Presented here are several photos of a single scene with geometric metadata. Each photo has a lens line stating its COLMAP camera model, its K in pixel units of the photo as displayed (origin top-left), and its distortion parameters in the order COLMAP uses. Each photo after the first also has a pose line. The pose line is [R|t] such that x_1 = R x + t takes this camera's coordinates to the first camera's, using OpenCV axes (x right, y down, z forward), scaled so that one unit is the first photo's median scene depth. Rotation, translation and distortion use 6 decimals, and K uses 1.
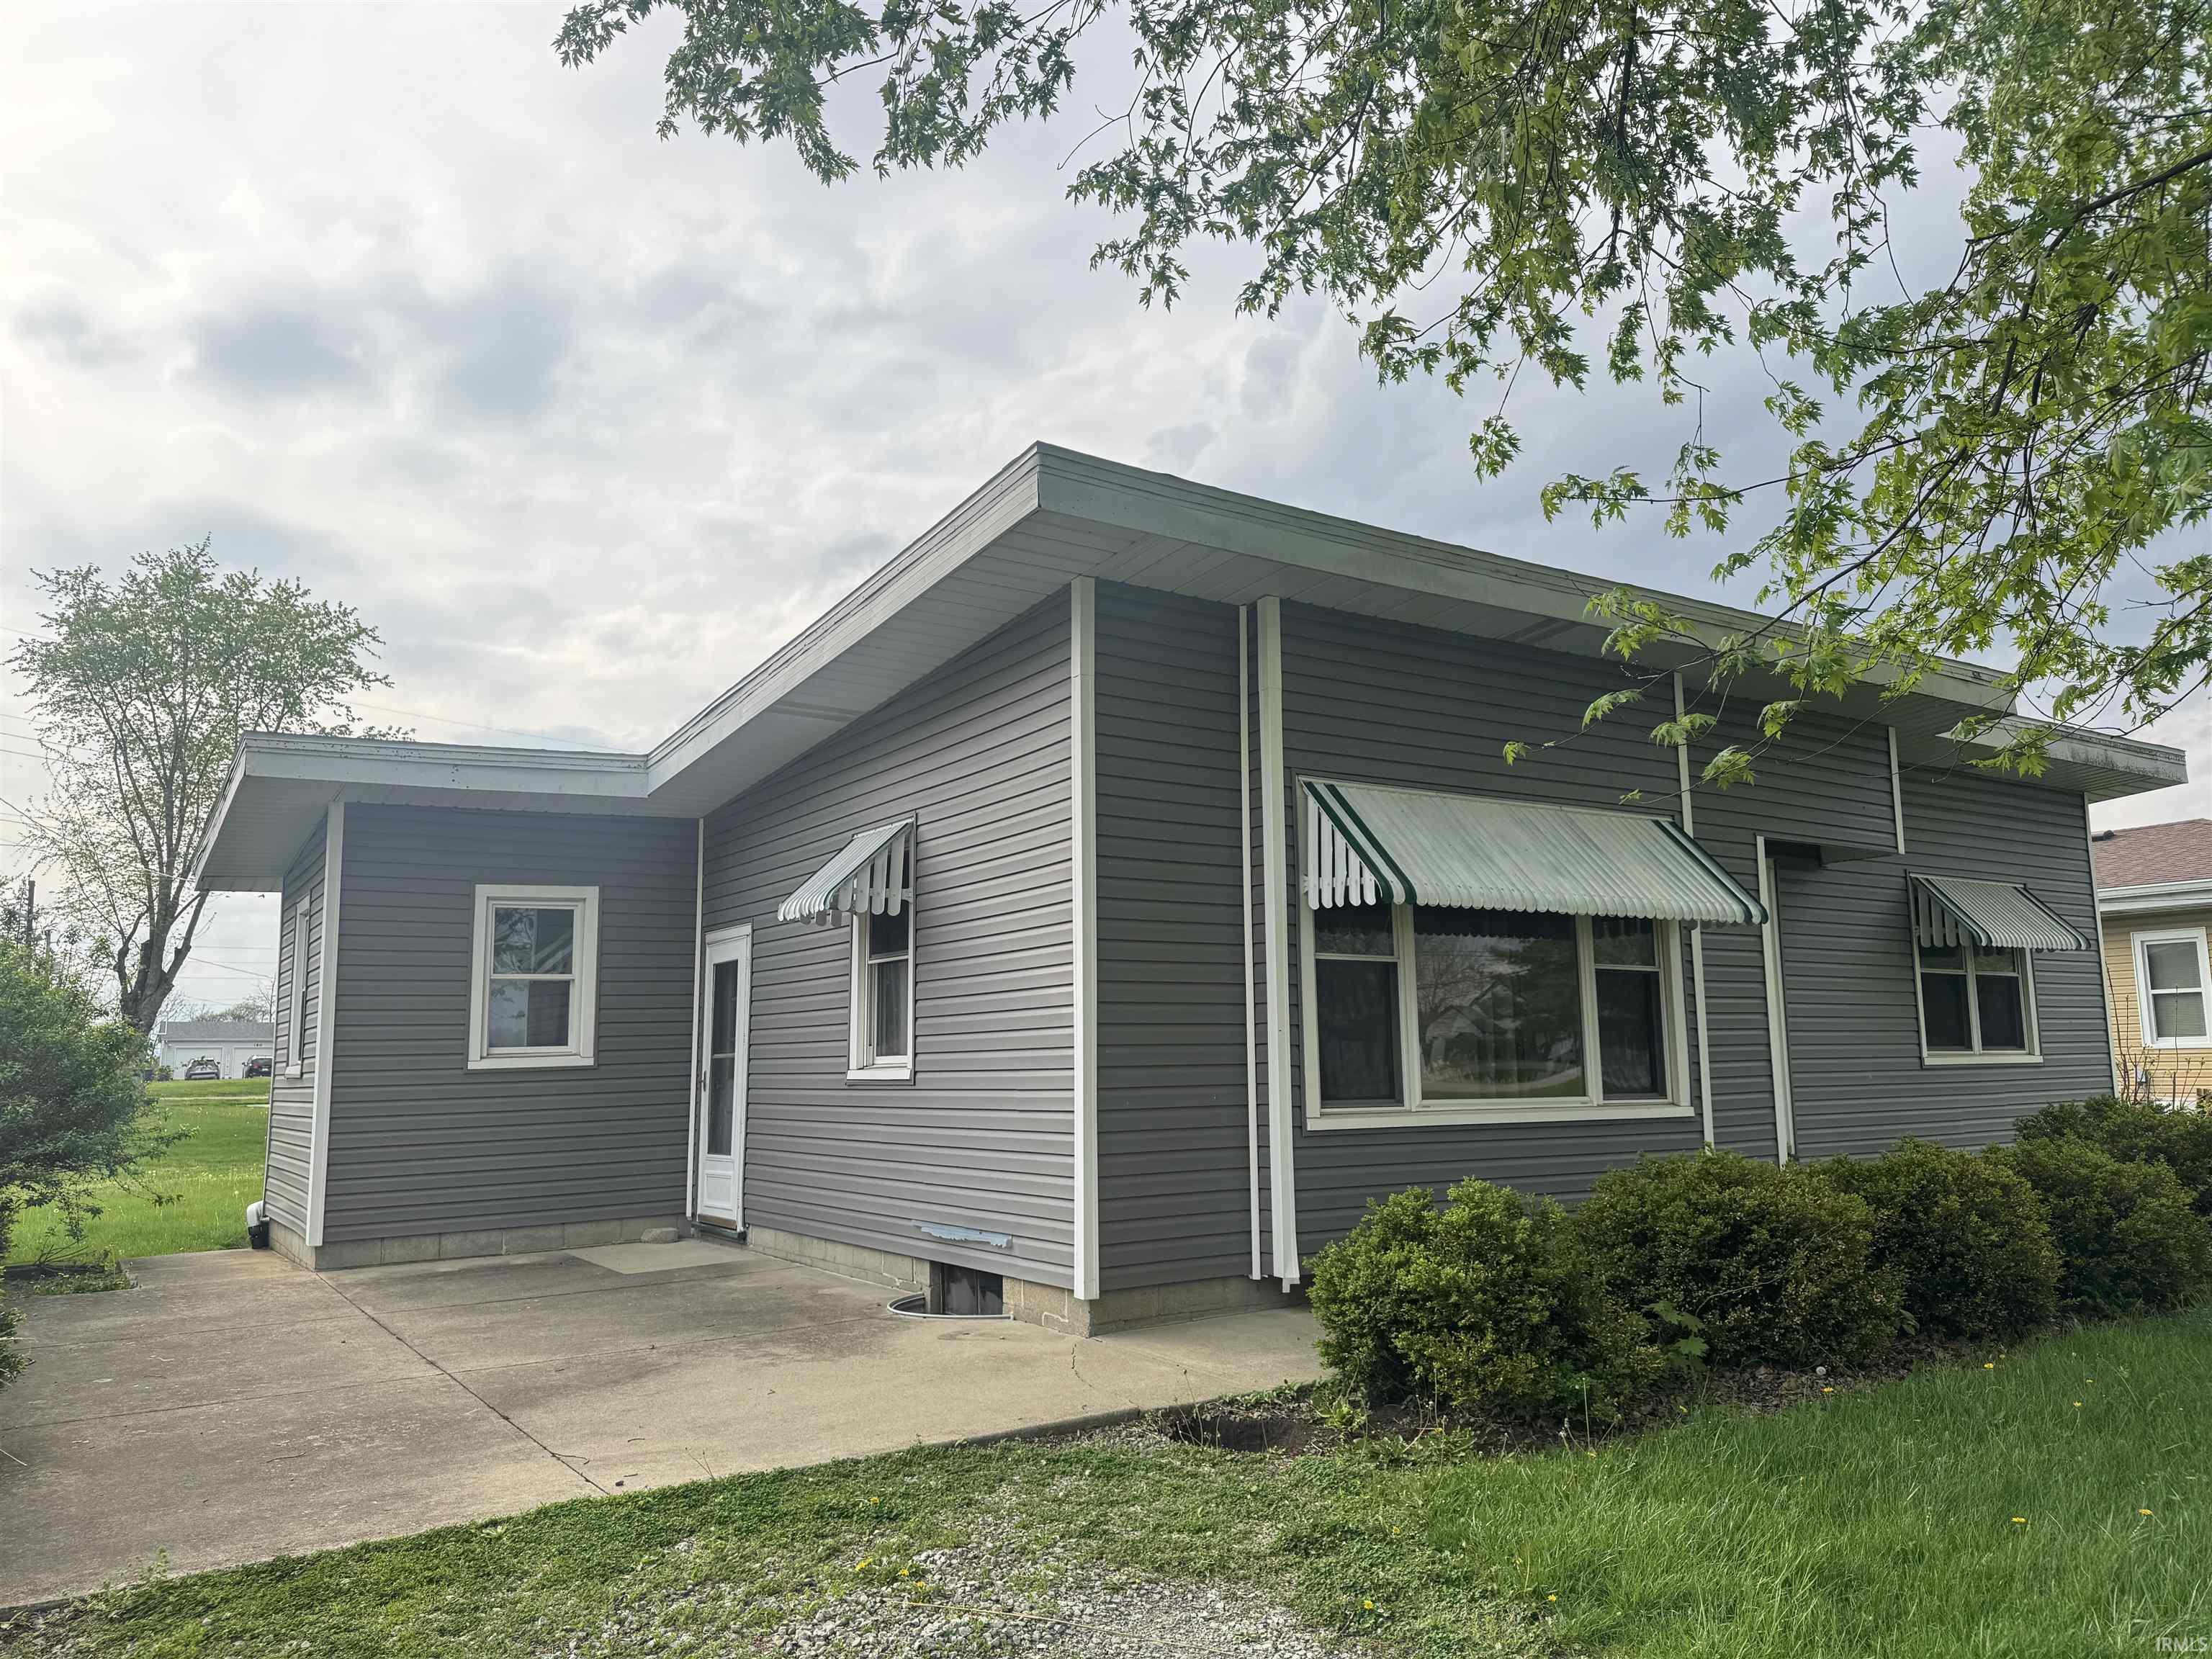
lens RADIAL K [[1532.0, 0, 1106.0], [0, 1532.0, 829.5], [0, 0, 1]] dist [0.035031, -0.003564]
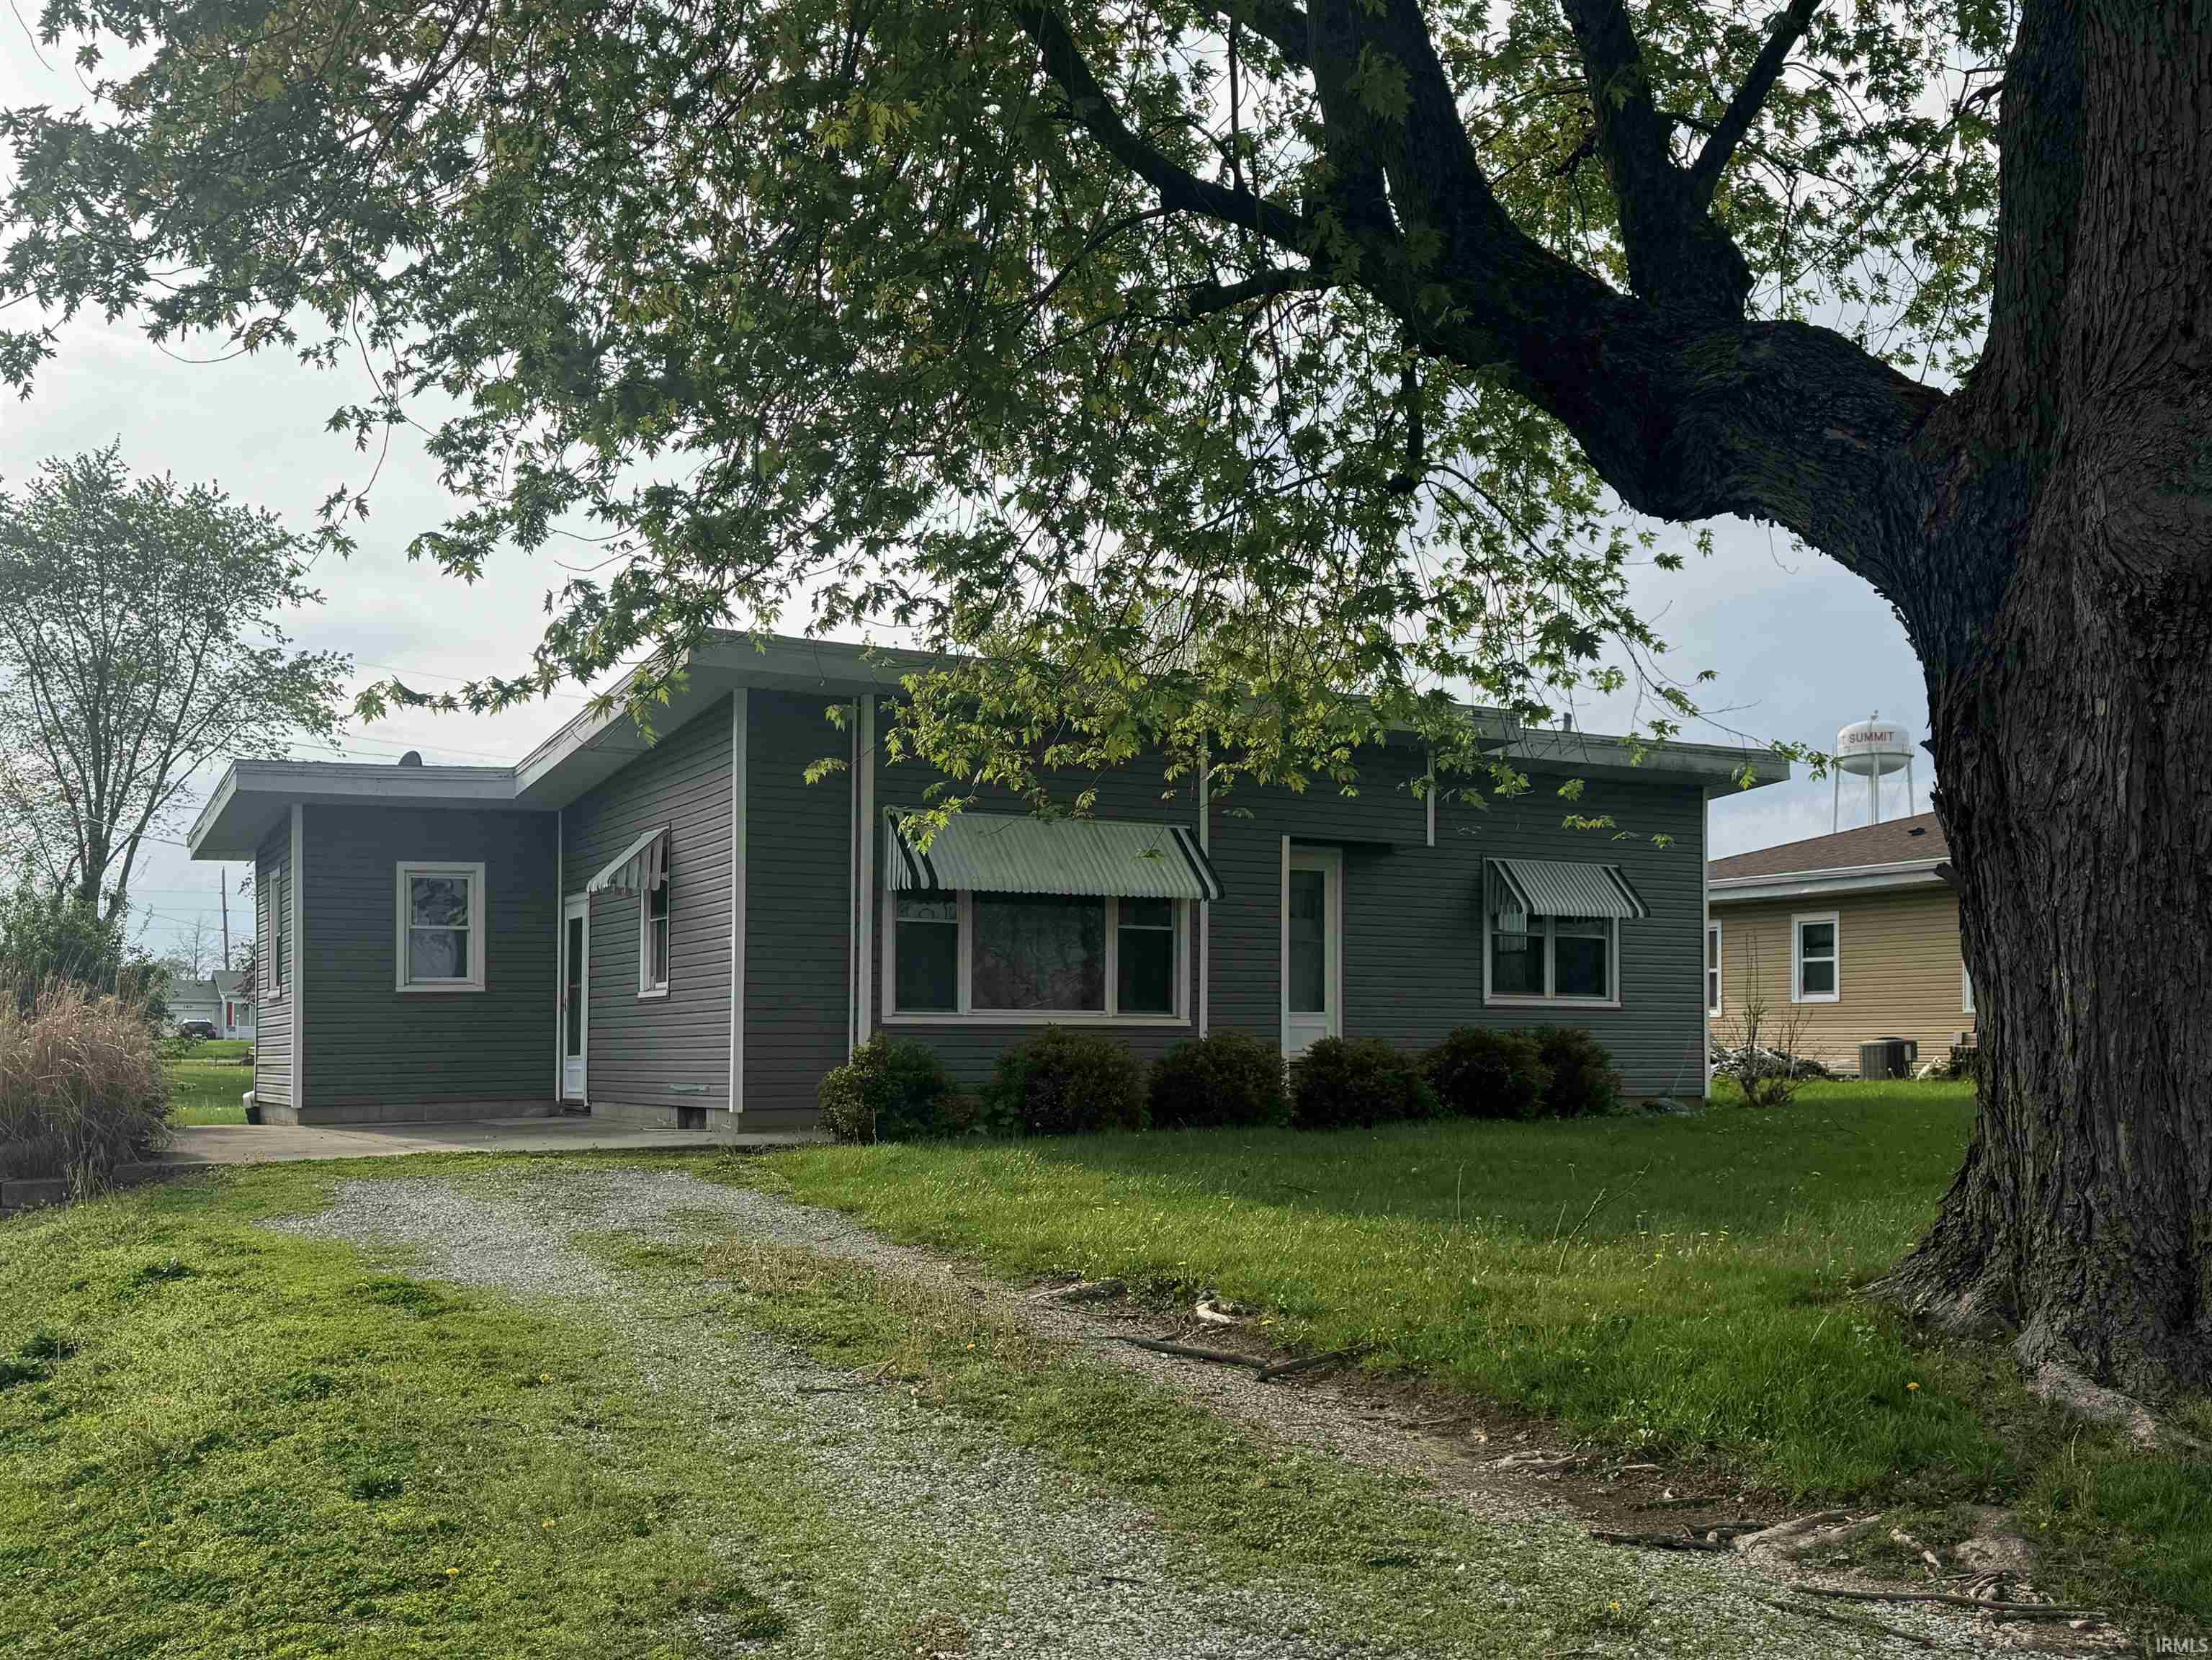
lens RADIAL K [[2056.7, 0, 1098.5], [0, 2056.7, 1003.2], [0, 0, 1]] dist [0.116295, -0.101460]
pose [[0.996492, 0.012147, -0.082801, 0.346990], [-0.001684, 0.992121, 0.125268, -0.067136], [0.083671, -0.124689, 0.988662, -0.749228]]
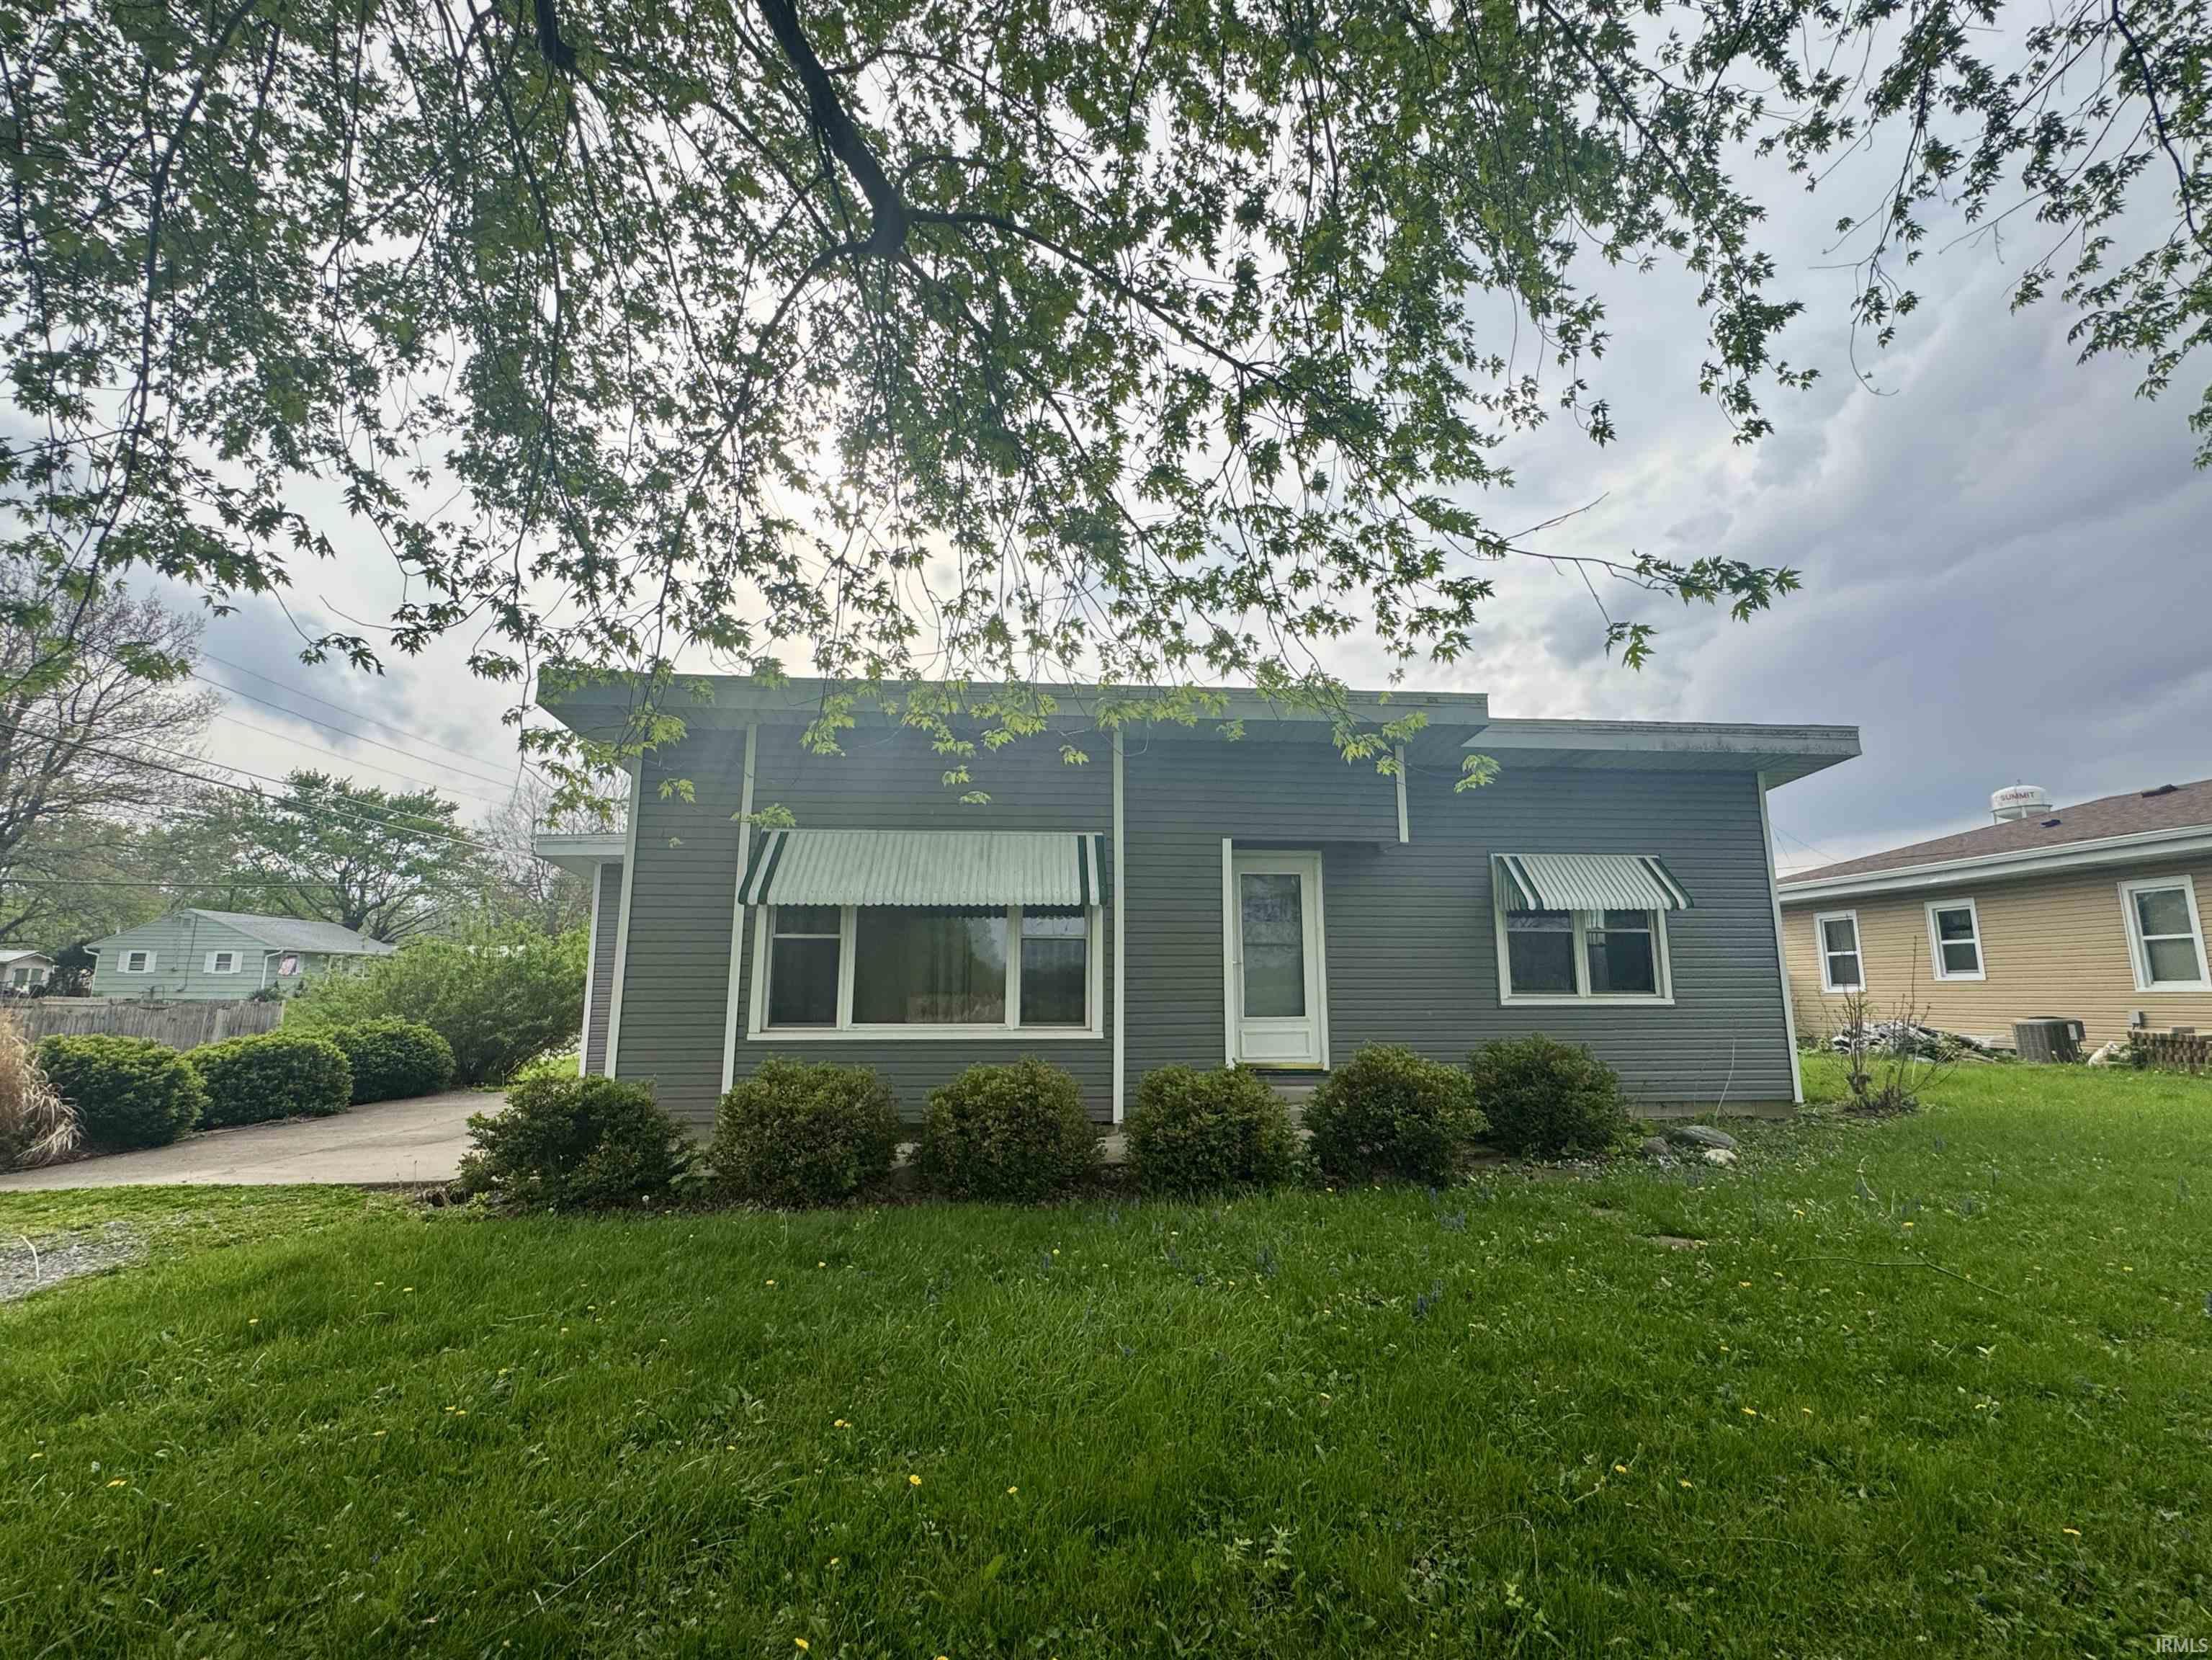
lens RADIAL K [[955.8, 0, 1106.0], [0, 955.8, 830.0], [0, 0, 1]] dist [-0.000422, 0.000083]
pose [[0.877732, -0.067118, -0.474428, 0.623202], [0.061091, 0.997736, -0.028129, 0.010661], [0.475242, -0.004293, 0.879845, 0.153875]]
